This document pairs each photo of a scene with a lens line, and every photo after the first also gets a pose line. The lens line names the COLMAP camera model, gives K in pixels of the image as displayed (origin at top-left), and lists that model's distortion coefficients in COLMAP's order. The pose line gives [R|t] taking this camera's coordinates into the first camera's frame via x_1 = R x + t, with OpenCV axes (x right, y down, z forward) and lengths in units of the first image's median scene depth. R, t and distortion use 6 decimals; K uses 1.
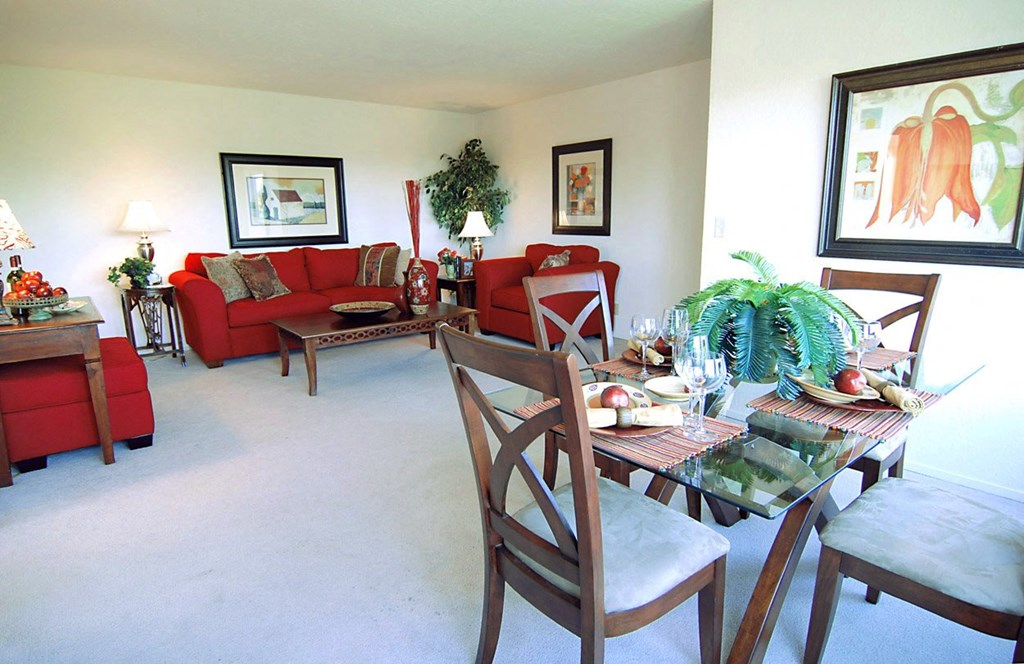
lens RADIAL K [[565.2, 0, 513.3], [0, 565.2, 339.4], [0, 0, 1]] dist [-0.017595, -0.002911]
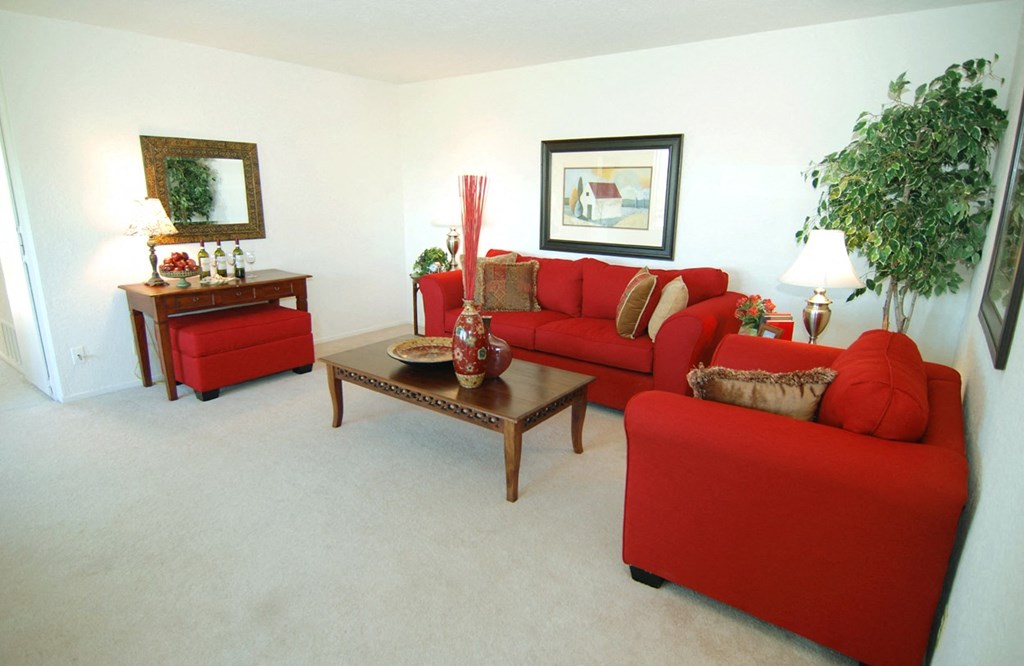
lens RADIAL K [[565.2, 0, 512.4], [0, 565.2, 327.9], [0, 0, 1]] dist [-0.017595, -0.002911]
pose [[0.244861, 0.242315, -0.938790, 0.341791], [-0.227899, 0.955521, 0.187192, -0.193355], [0.942393, 0.168113, 0.289194, 0.699088]]
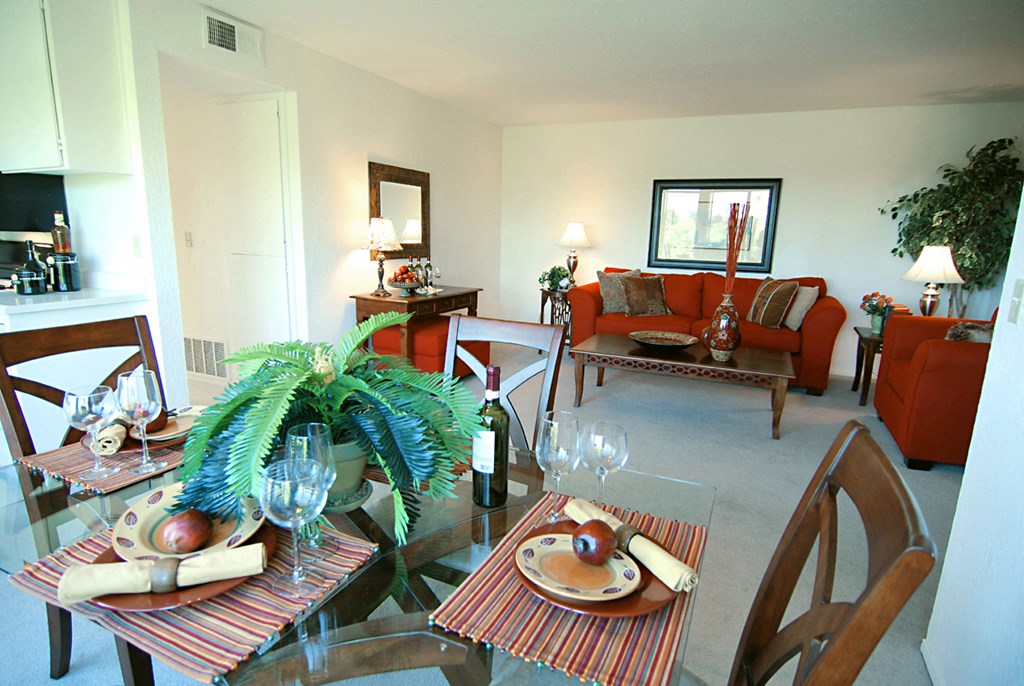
lens RADIAL K [[554.5, 0, 509.6], [0, 554.5, 347.2], [0, 0, 1]] dist [-0.023480, -0.001060]
pose [[0.451423, 0.205626, -0.868294, 0.326088], [-0.225583, 0.967776, 0.111905, -0.069230], [0.863324, 0.145356, 0.483262, 0.267490]]
